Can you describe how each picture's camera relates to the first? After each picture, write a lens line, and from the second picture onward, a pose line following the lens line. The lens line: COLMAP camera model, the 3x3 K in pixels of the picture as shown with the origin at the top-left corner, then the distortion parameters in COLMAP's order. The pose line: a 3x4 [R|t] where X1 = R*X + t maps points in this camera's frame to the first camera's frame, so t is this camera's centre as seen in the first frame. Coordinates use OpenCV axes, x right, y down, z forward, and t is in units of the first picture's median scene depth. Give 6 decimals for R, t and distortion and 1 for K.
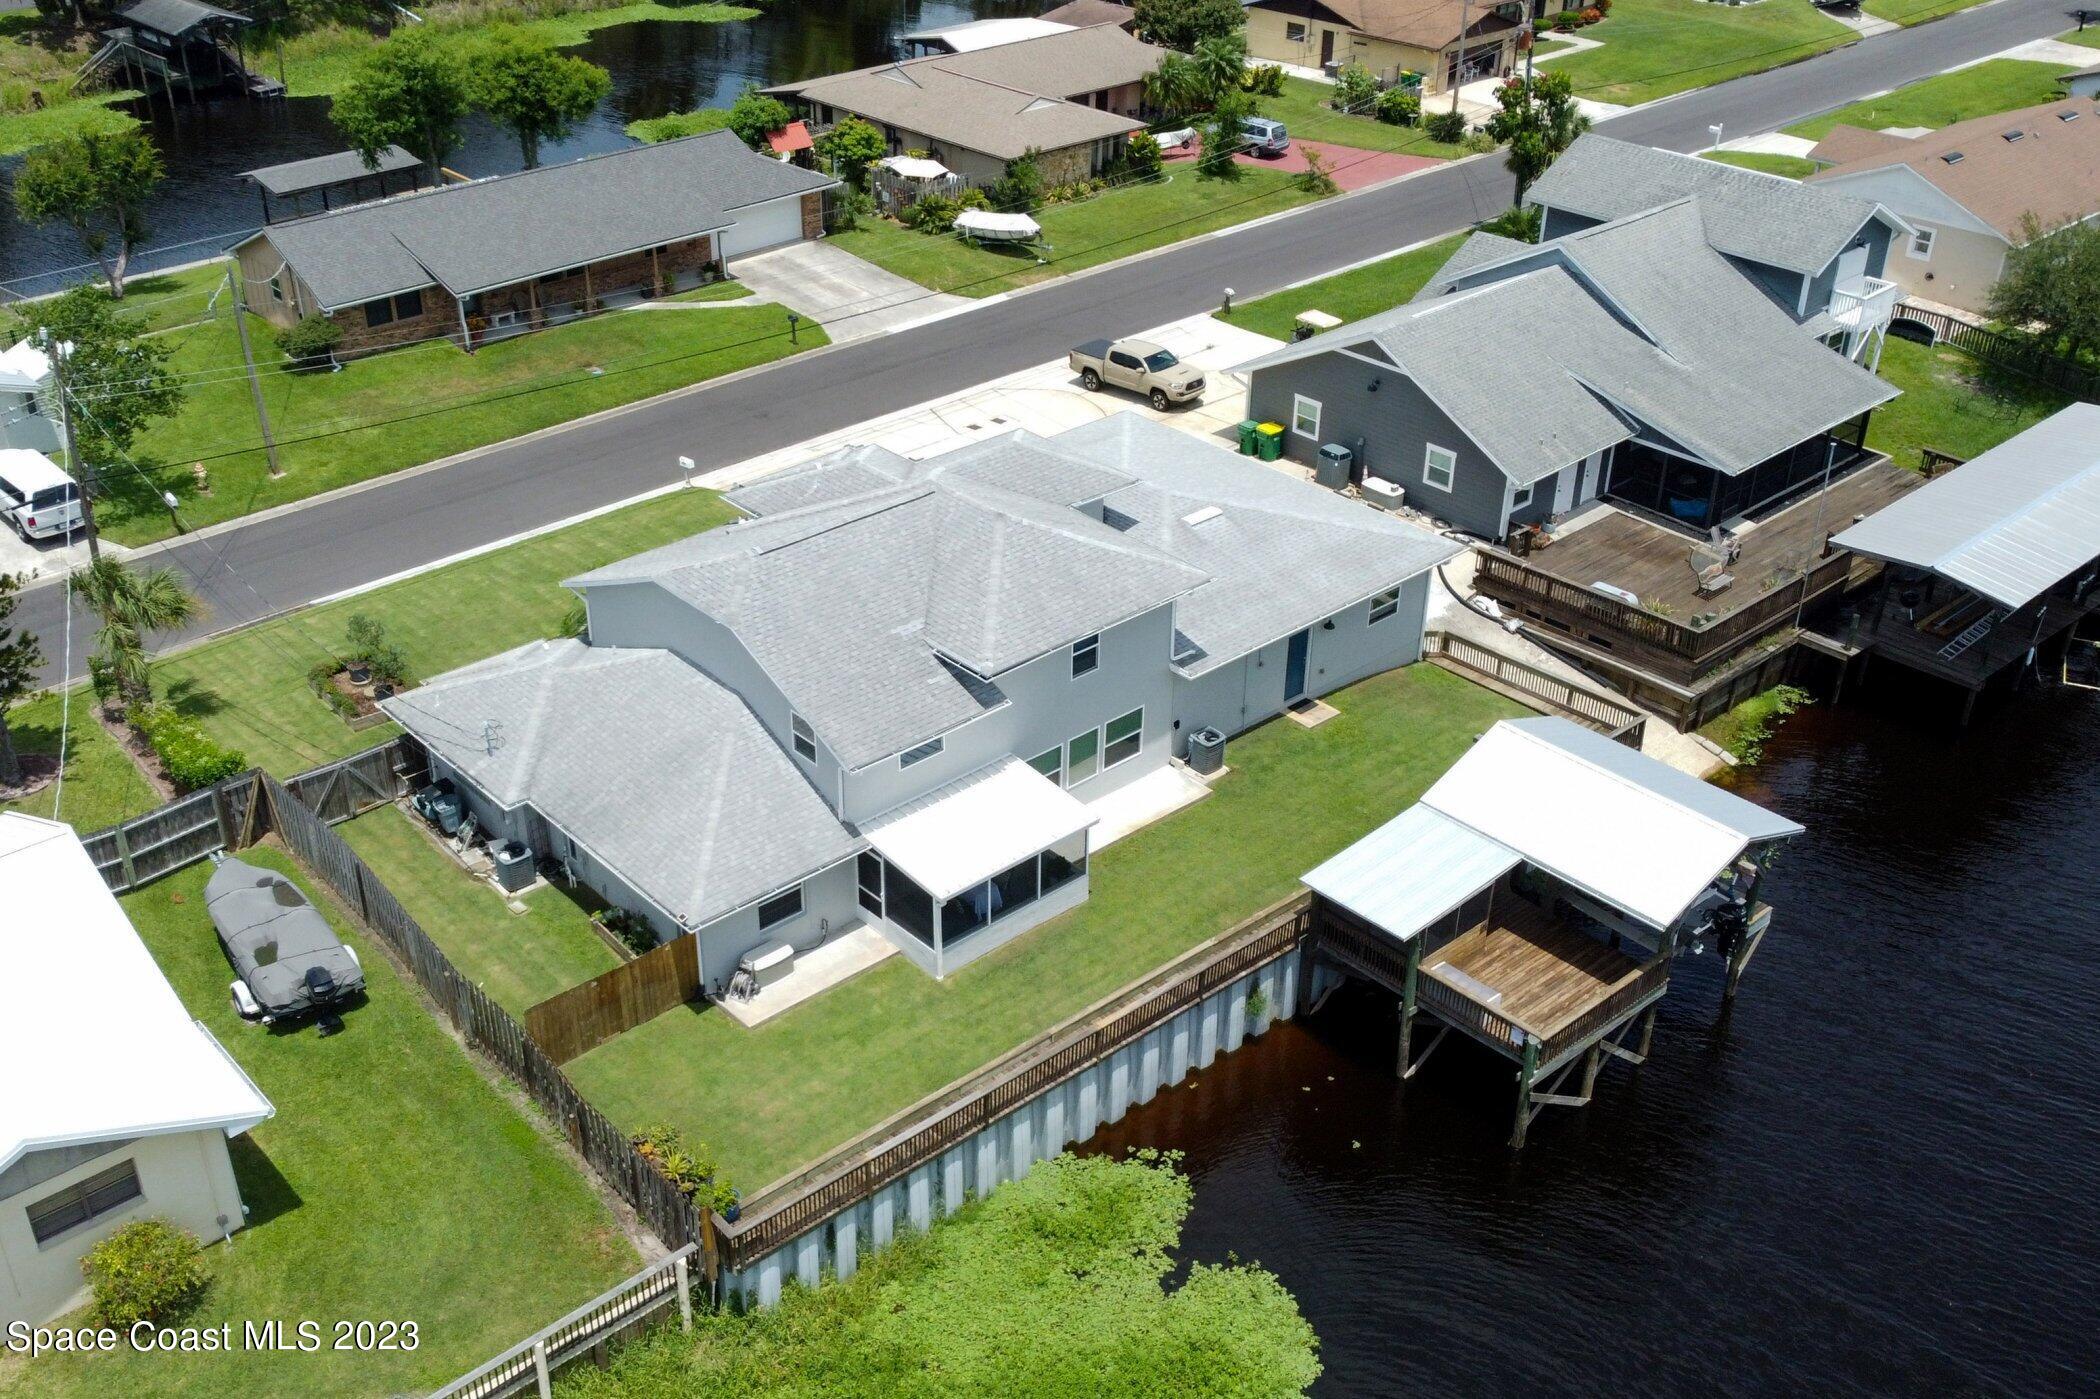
lens RADIAL K [[2060.7, 0, 966.9], [0, 2060.7, 754.0], [0, 0, 1]] dist [0.013568, 0.007368]
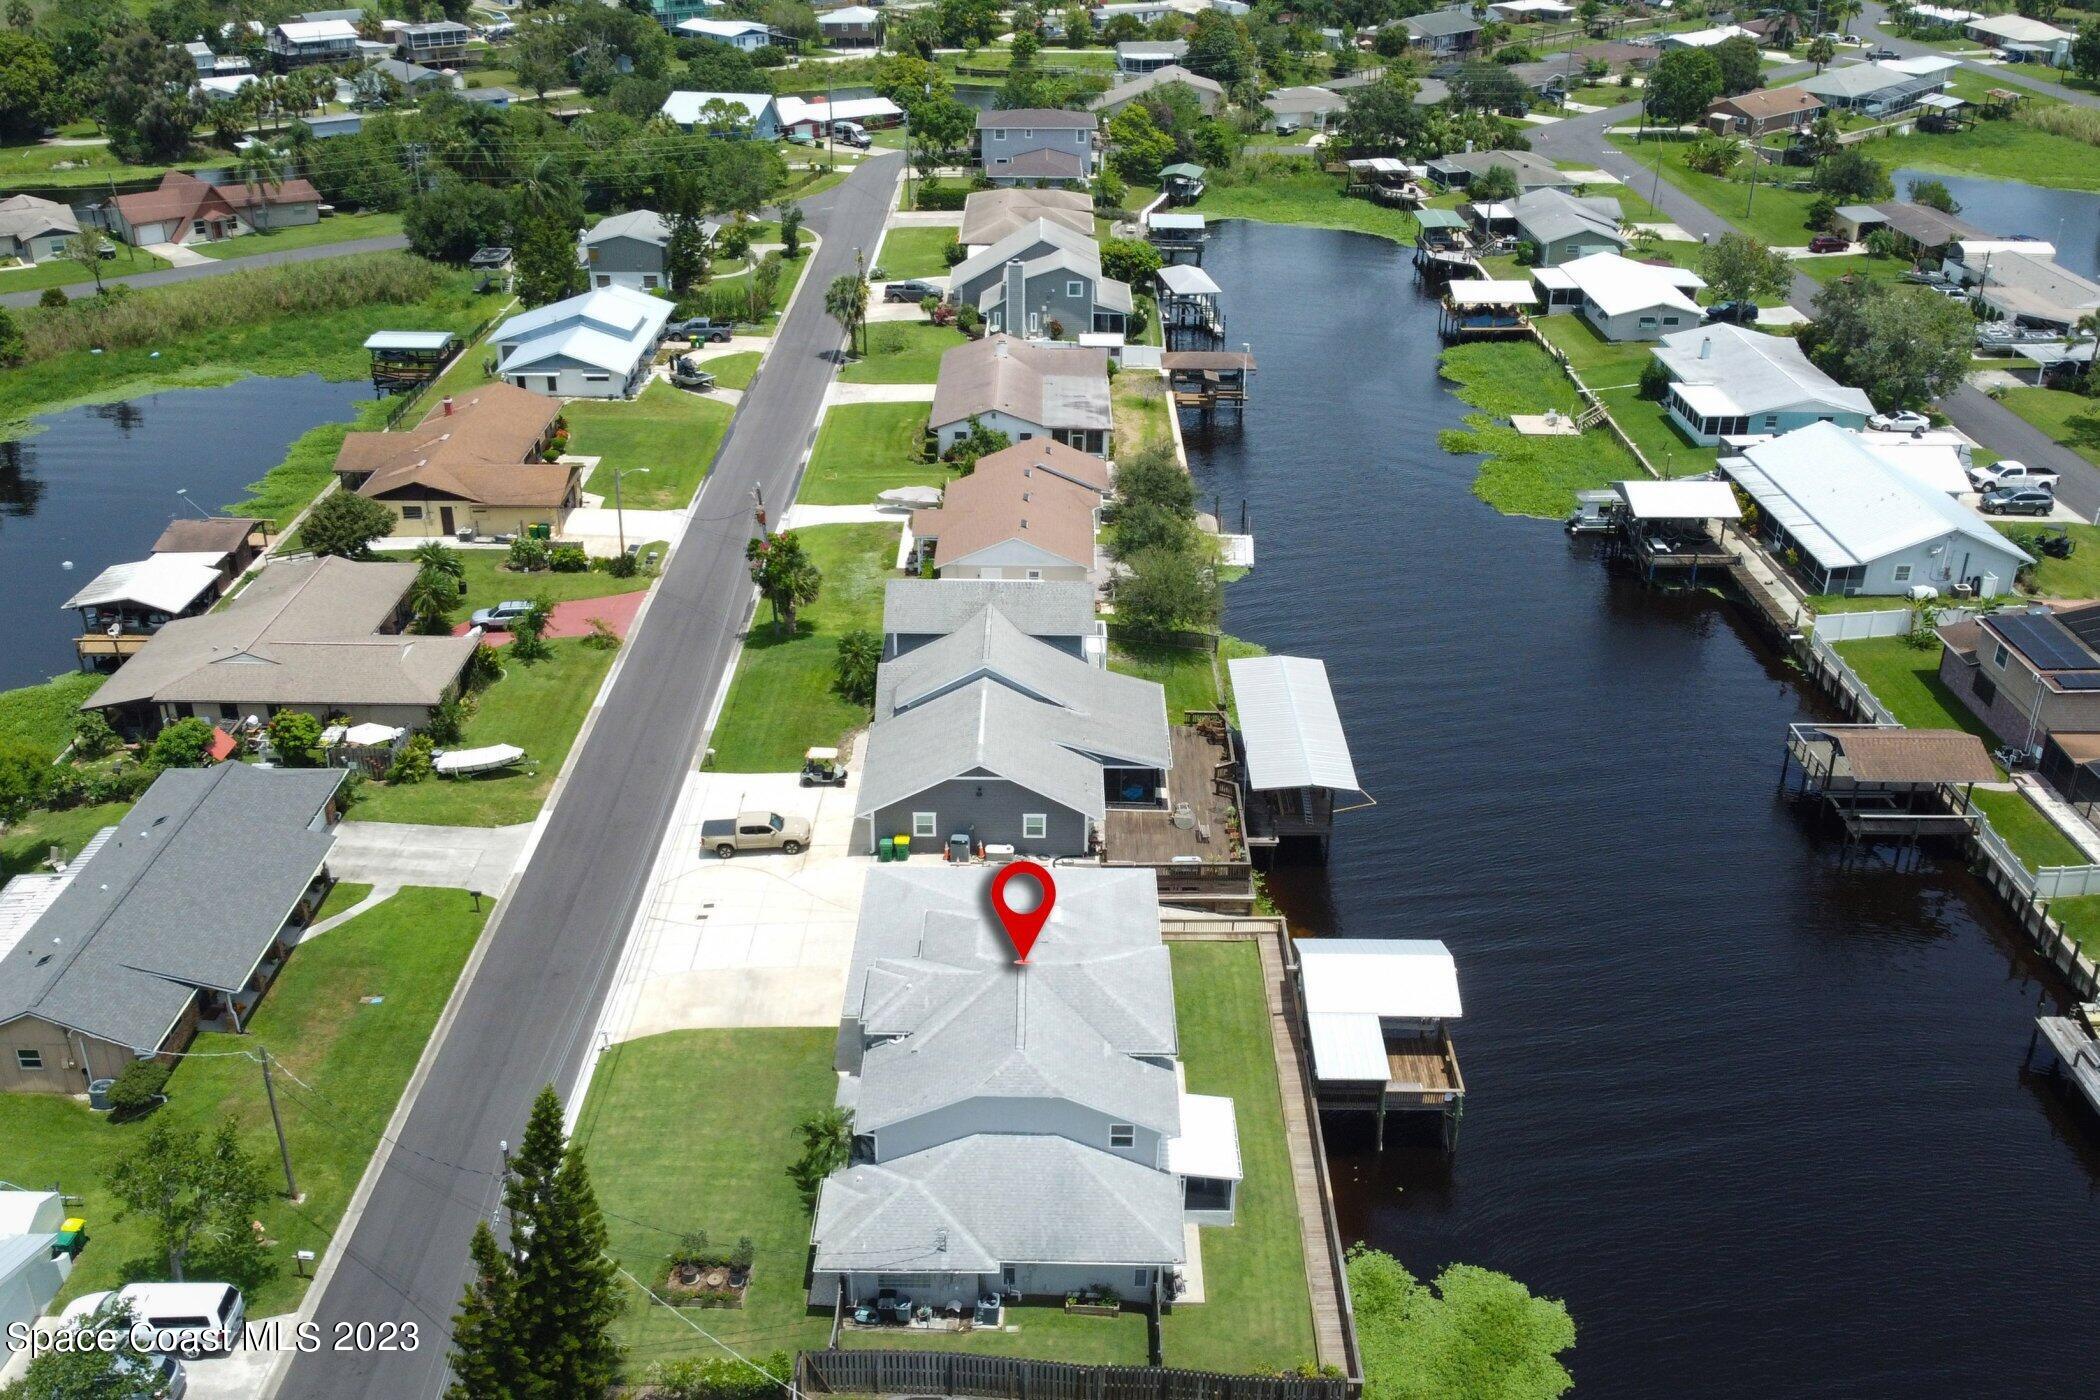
lens RADIAL K [[1975.3, 0, 1050.0], [0, 1975.3, 700.0], [0, 0, 1]] dist [0.005543, 0.009056]
pose [[0.657727, -0.322278, 0.680831, -0.717653], [0.382658, 0.921492, 0.066525, -0.303307], [-0.648820, 0.216771, 0.729413, -0.131115]]
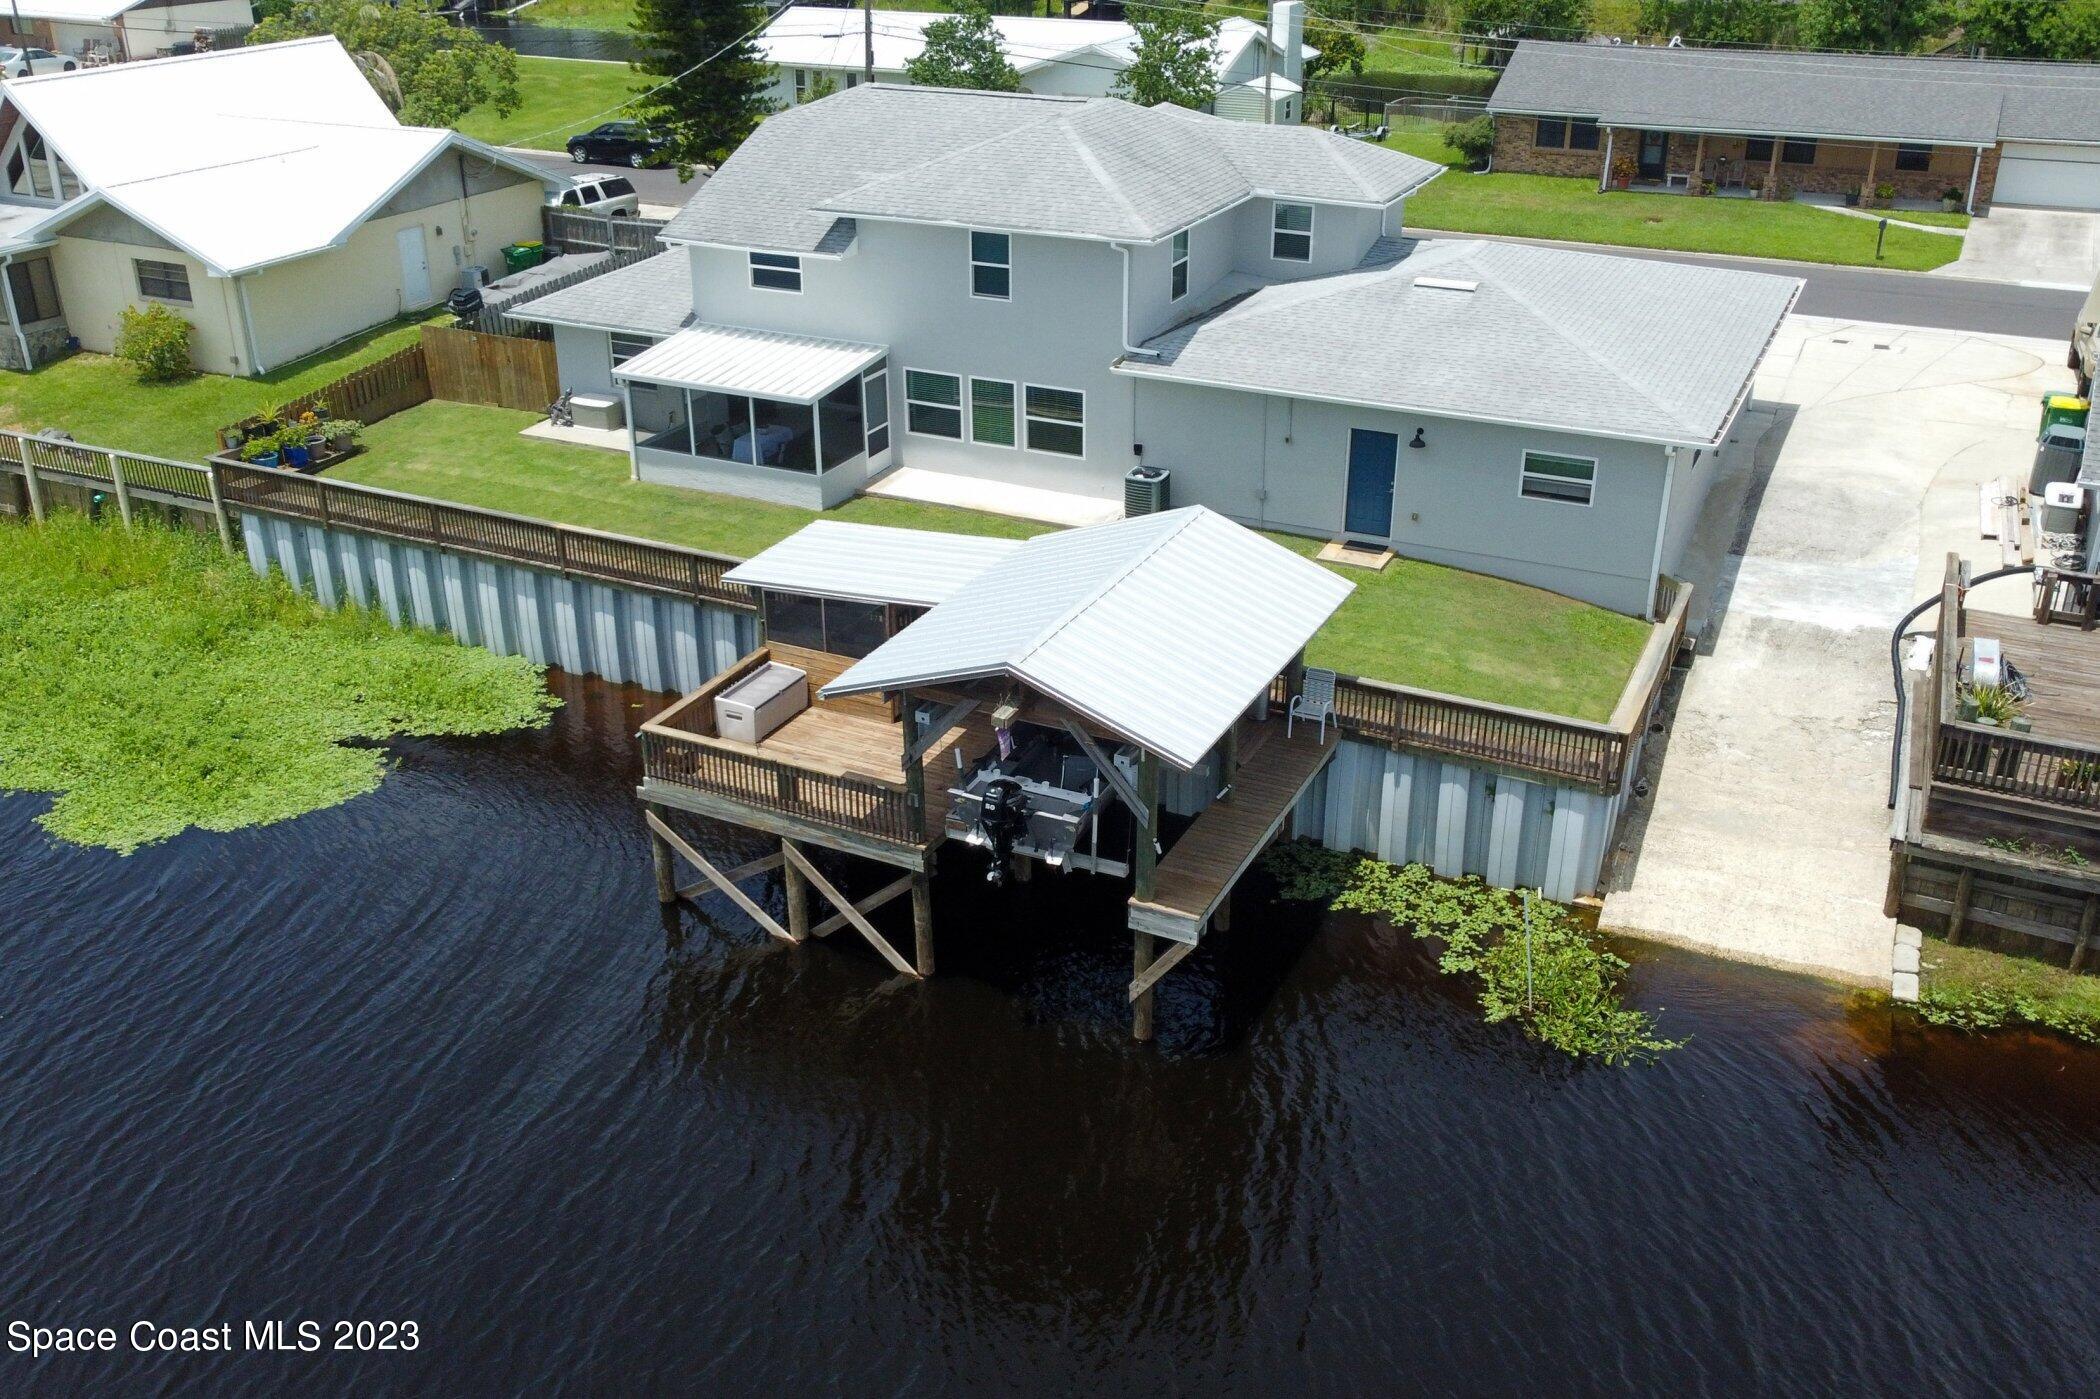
lens RADIAL K [[1896.9, 0, 1017.3], [0, 1896.9, 699.2], [0, 0, 1]] dist [0.005175, -0.006404]
pose [[0.385413, 0.398375, -0.832319, 0.538502], [-0.480074, 0.856884, 0.187830, -0.034748], [0.788027, 0.327182, 0.521503, 0.469790]]
